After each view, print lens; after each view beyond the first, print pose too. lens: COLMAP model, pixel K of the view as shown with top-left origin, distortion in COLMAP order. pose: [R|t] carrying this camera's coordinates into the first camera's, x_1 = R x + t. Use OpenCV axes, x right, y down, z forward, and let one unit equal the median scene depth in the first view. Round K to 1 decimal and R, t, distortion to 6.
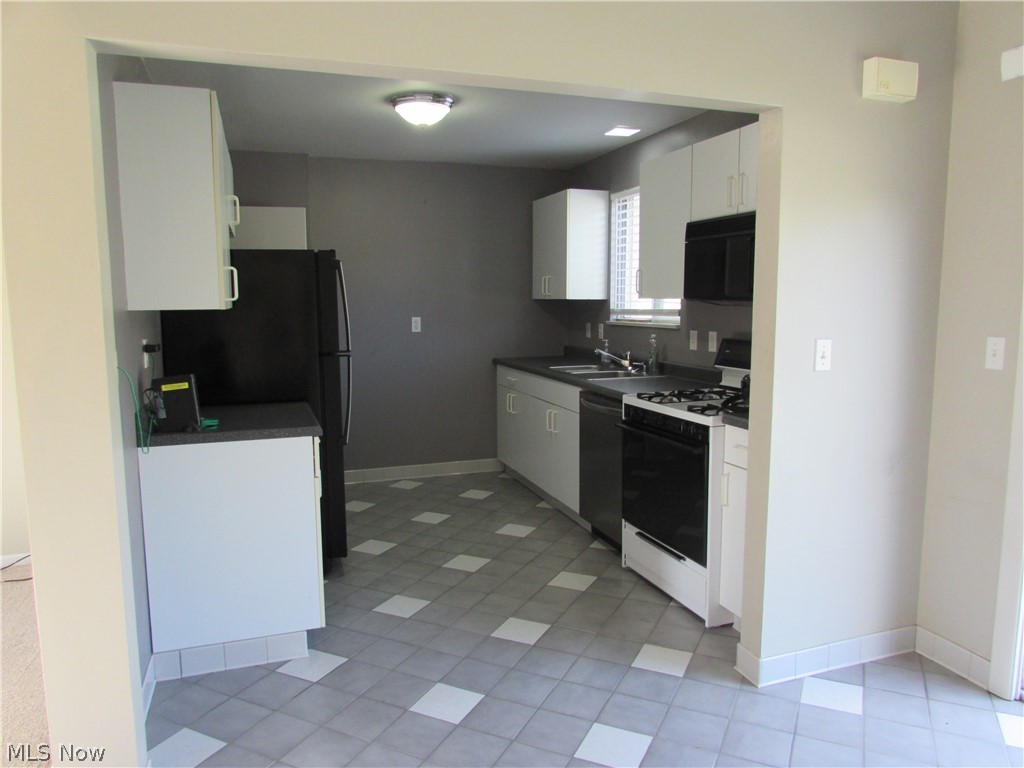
lens RADIAL K [[720.8, 0, 514.7], [0, 720.8, 387.6], [0, 0, 1]] dist [-0.035514, 0.012197]
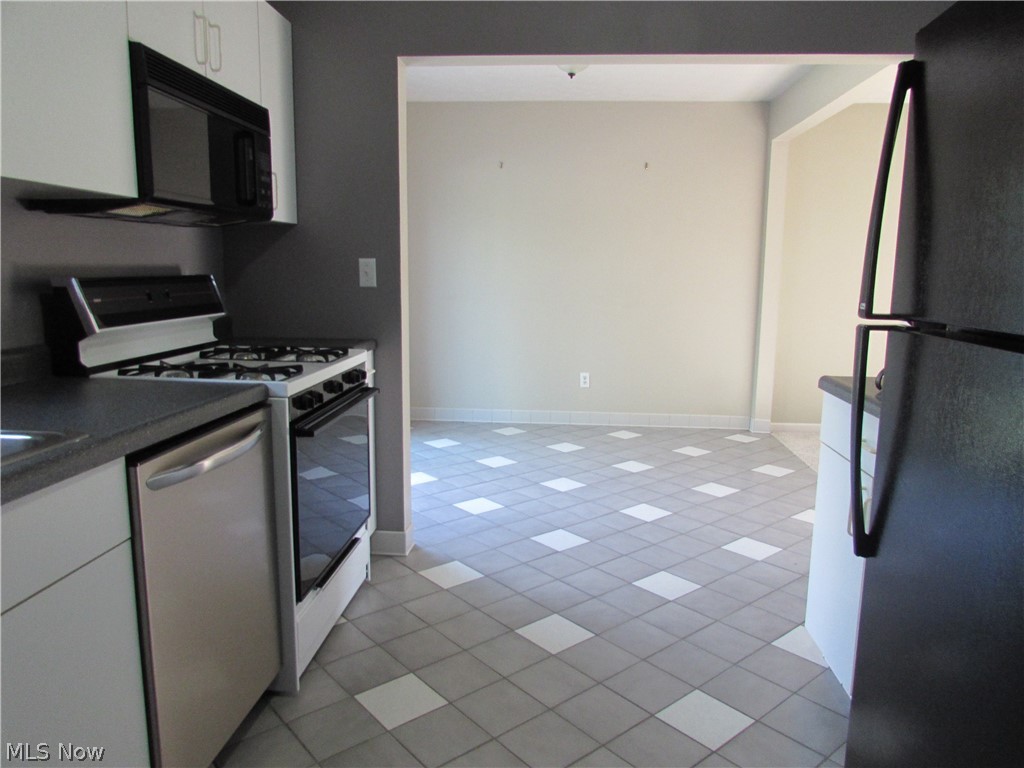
lens RADIAL K [[720.8, 0, 514.7], [0, 720.8, 387.6], [0, 0, 1]] dist [-0.035514, 0.012197]
pose [[-0.910985, -0.073963, 0.405753, -0.271436], [0.044734, 0.960266, 0.275477, -0.155792], [-0.410006, 0.269106, -0.871479, 1.745114]]
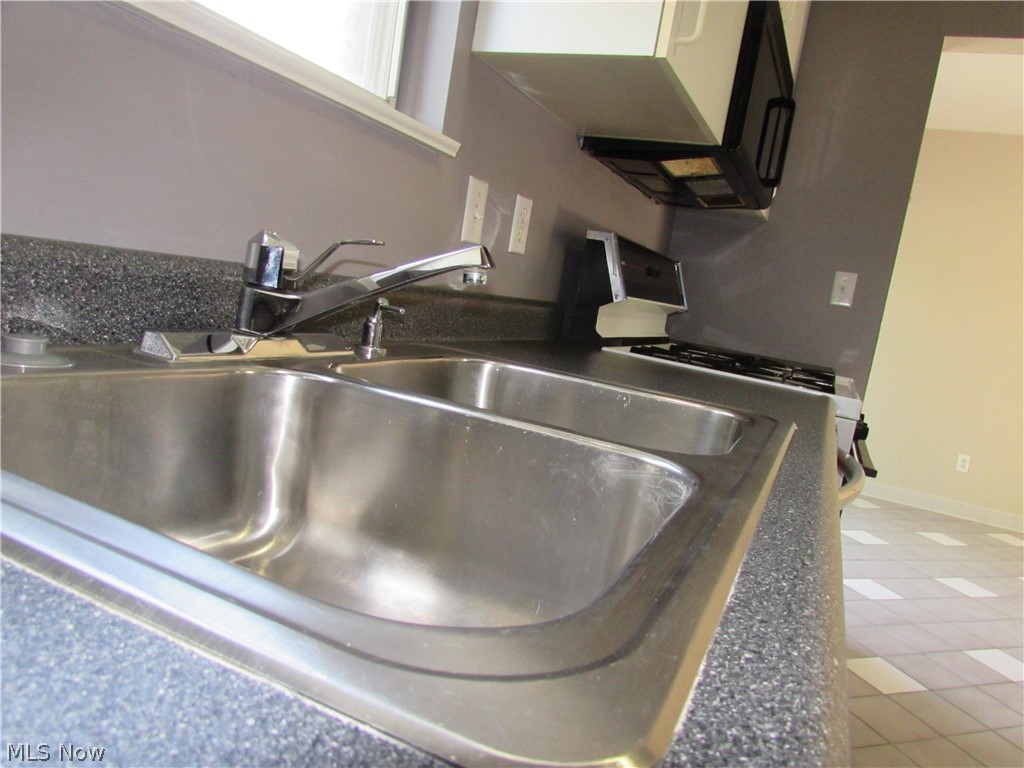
lens RADIAL K [[720.8, 0, 514.7], [0, 720.8, 387.6], [0, 0, 1]] dist [-0.035514, 0.012197]
pose [[-0.712324, -0.209200, 0.669948, 0.026739], [-0.068826, 0.970764, 0.229955, -0.095644], [-0.698468, 0.117693, -0.705897, 1.781846]]
